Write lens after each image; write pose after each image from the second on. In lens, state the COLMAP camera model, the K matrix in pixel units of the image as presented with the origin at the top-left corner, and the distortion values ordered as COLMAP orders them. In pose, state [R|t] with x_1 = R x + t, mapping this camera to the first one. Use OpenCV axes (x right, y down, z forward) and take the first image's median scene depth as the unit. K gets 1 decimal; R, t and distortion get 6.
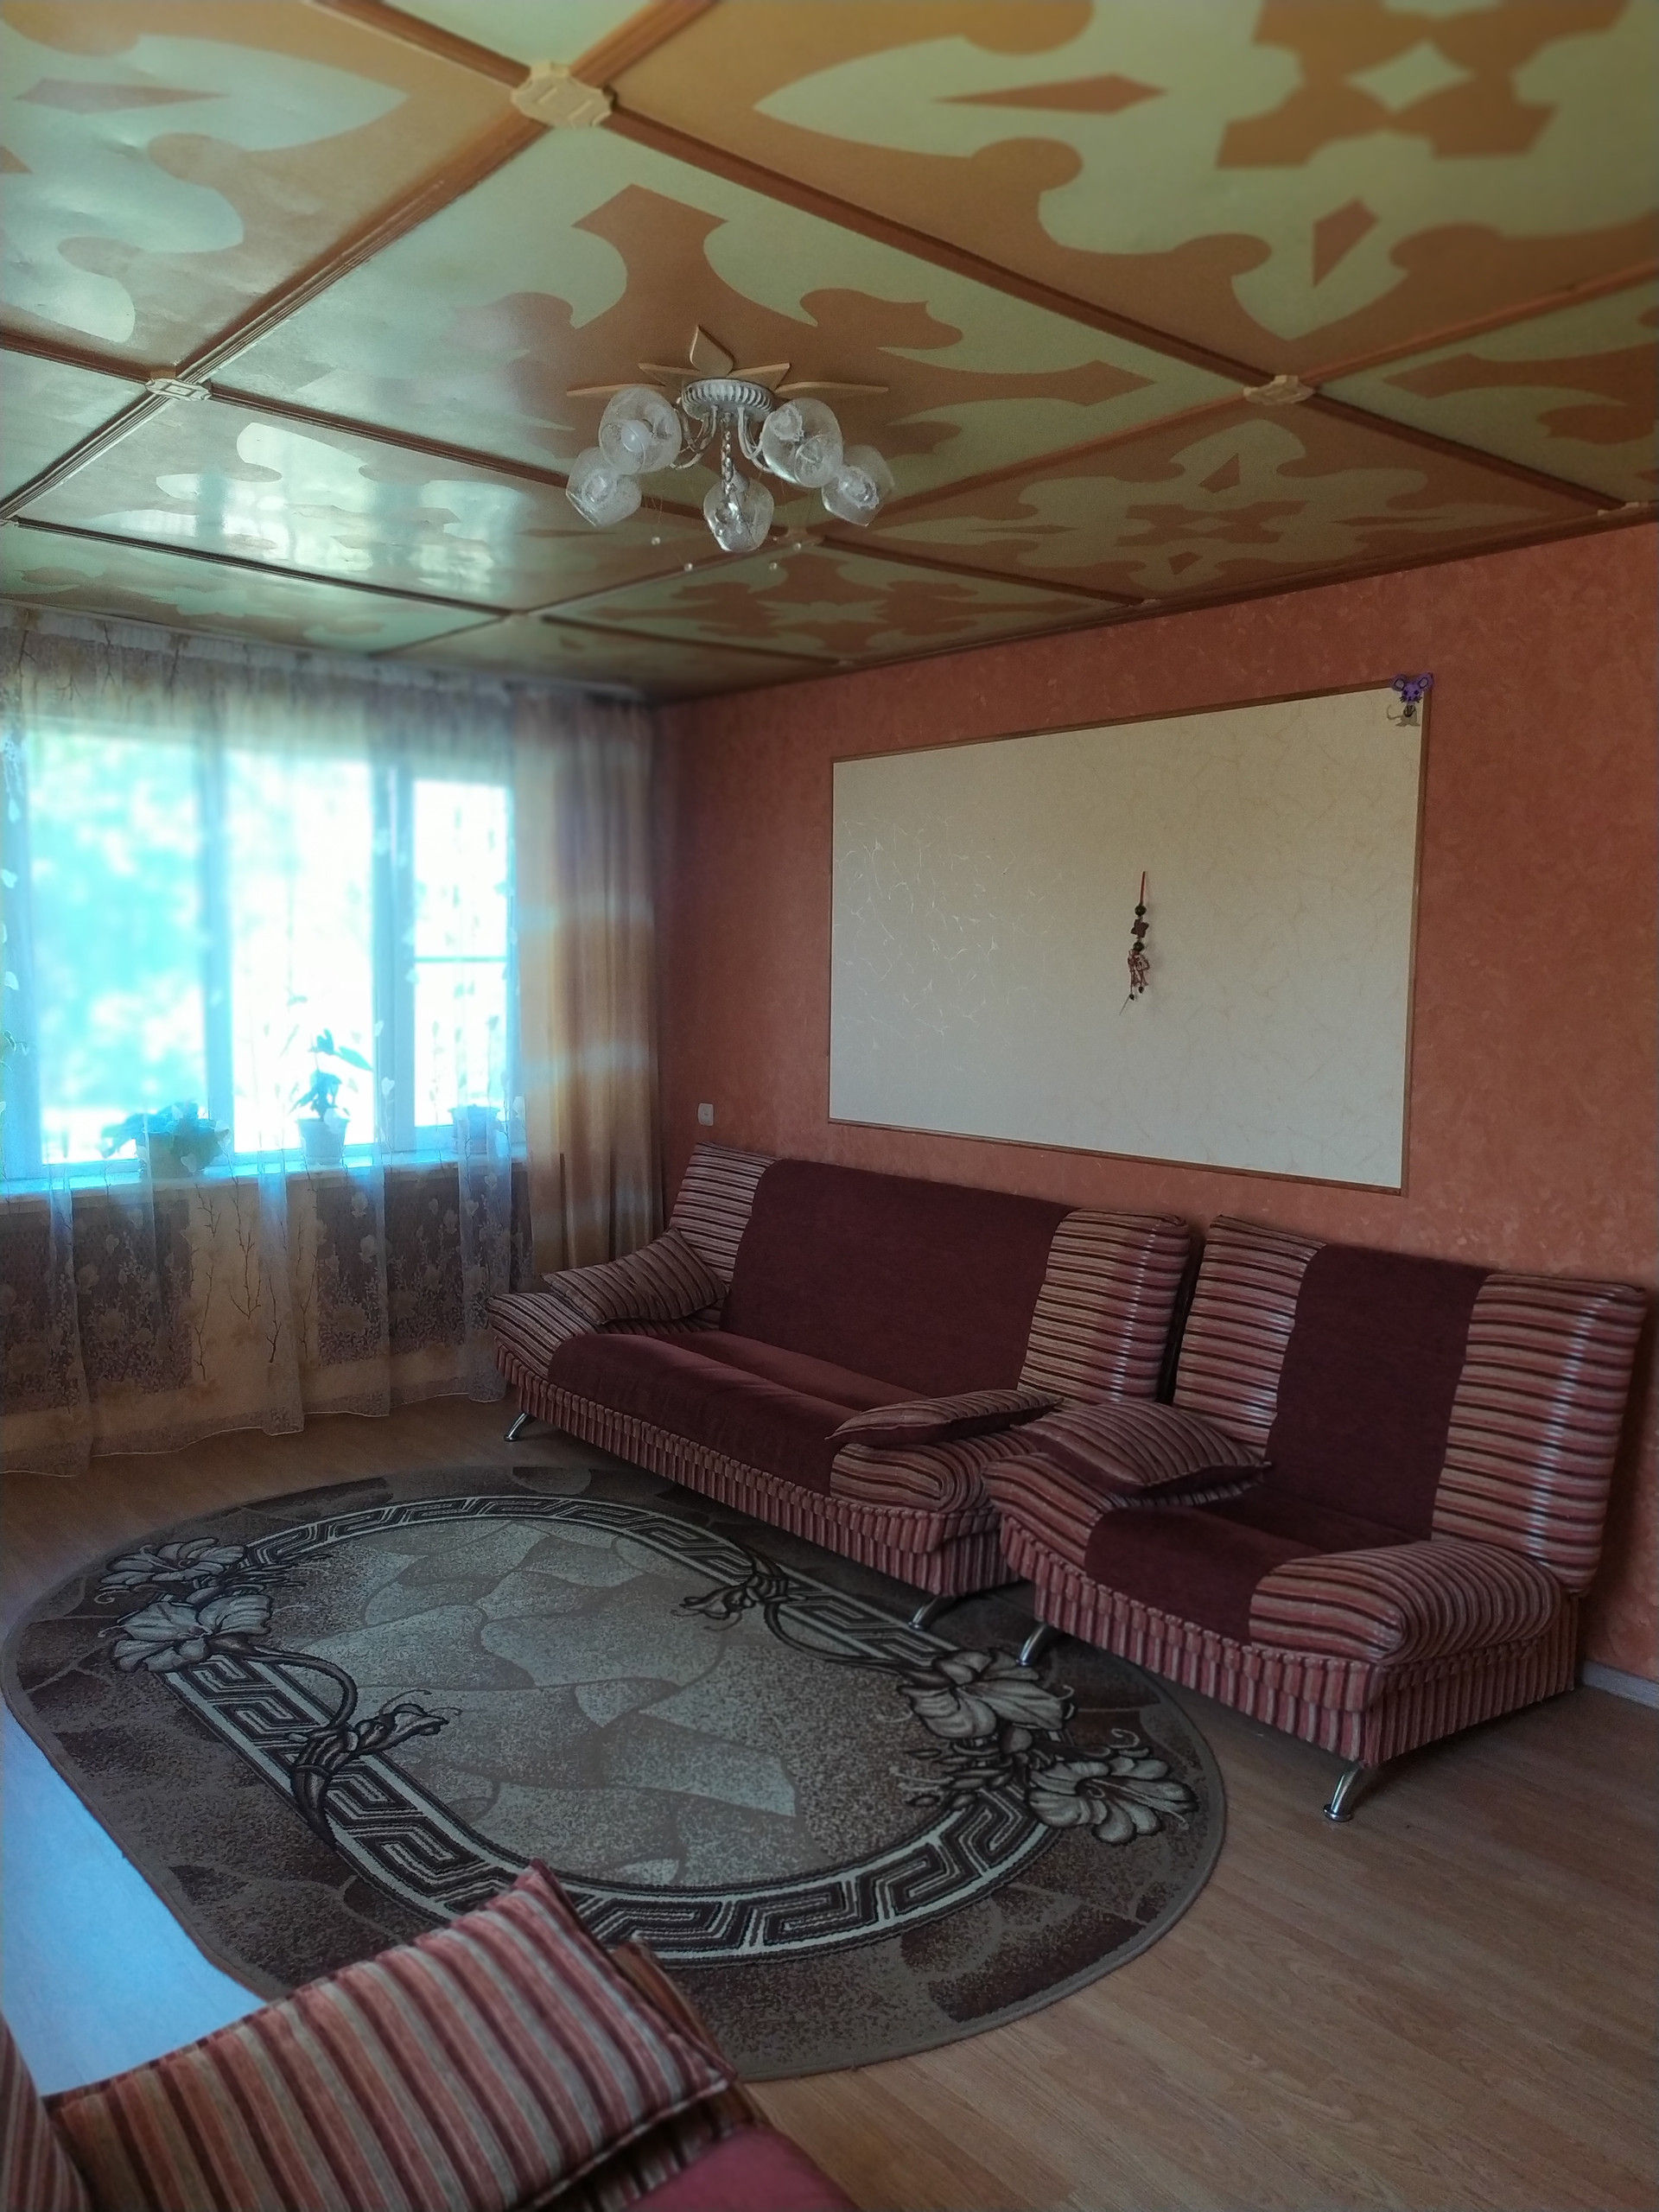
lens RADIAL K [[1628.8, 0, 819.8], [0, 1628.8, 1104.6], [0, 0, 1]] dist [0.041026, -0.035023]
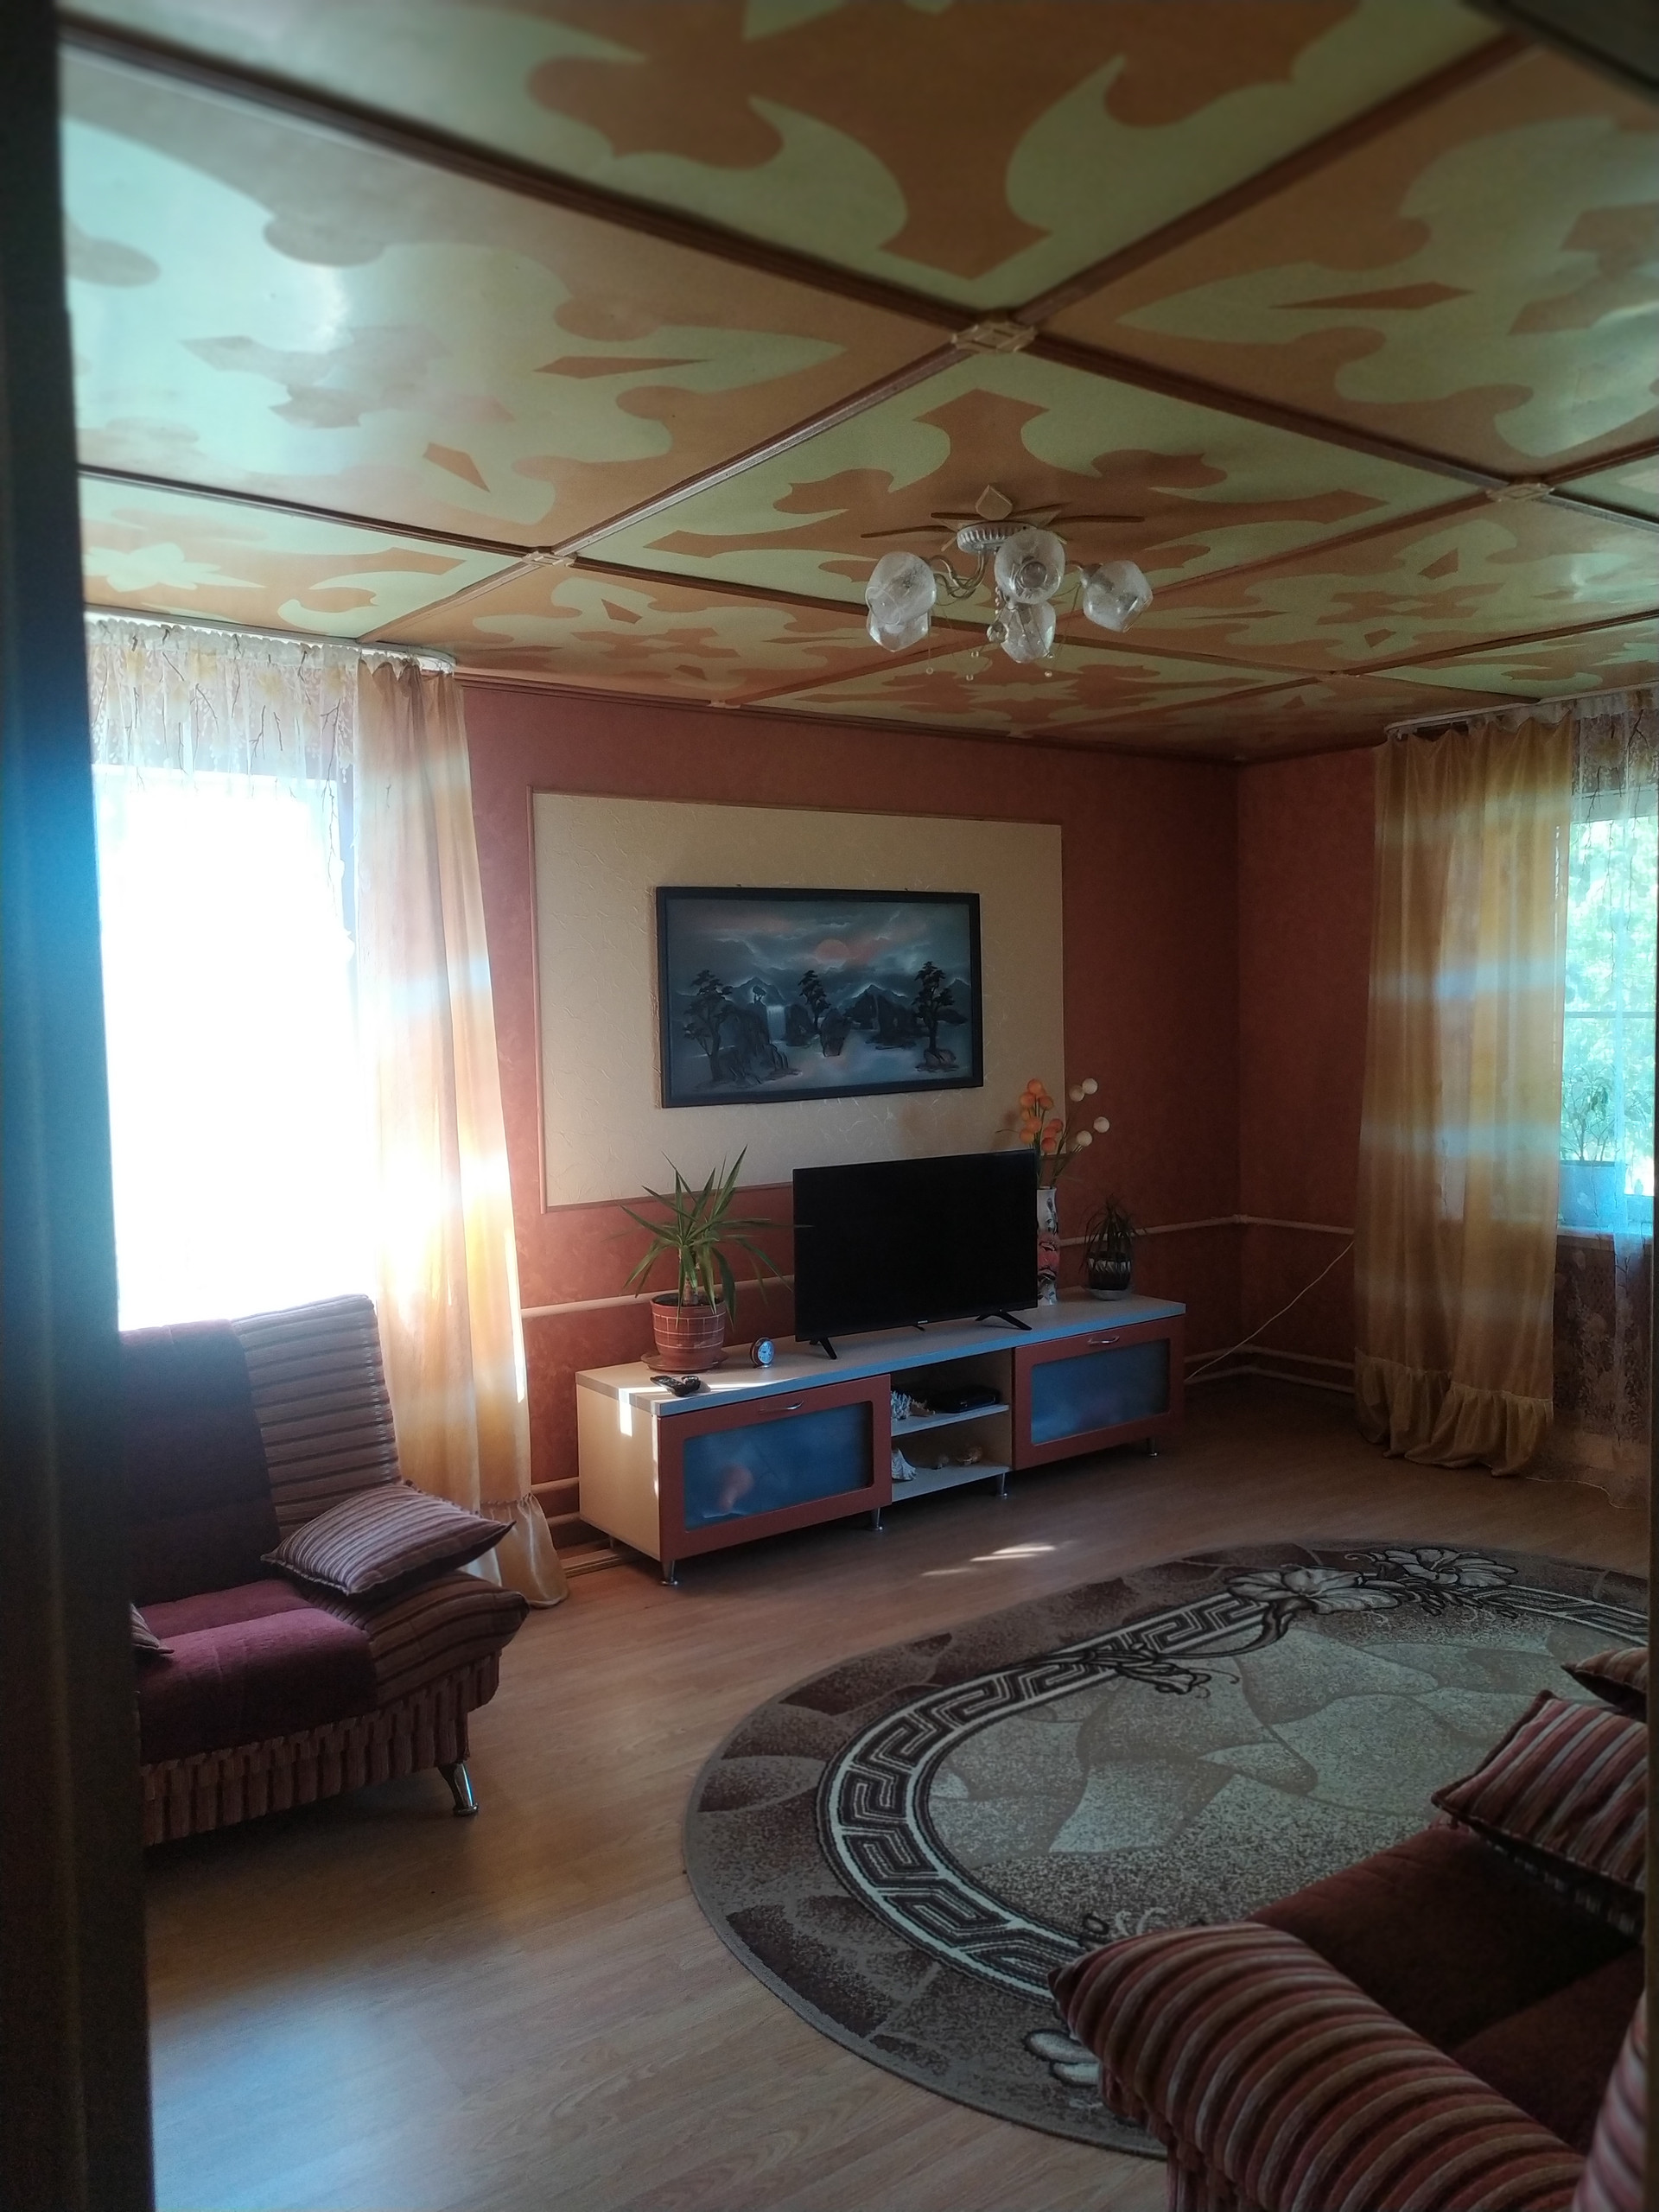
lens RADIAL K [[1628.8, 0, 822.3], [0, 1628.8, 1108.1], [0, 0, 1]] dist [0.041026, -0.035023]
pose [[-0.069608, 0.051302, -0.996254, 0.900663], [-0.073690, 0.995684, 0.056421, -0.071777], [0.994849, 0.077341, -0.065527, 0.800744]]
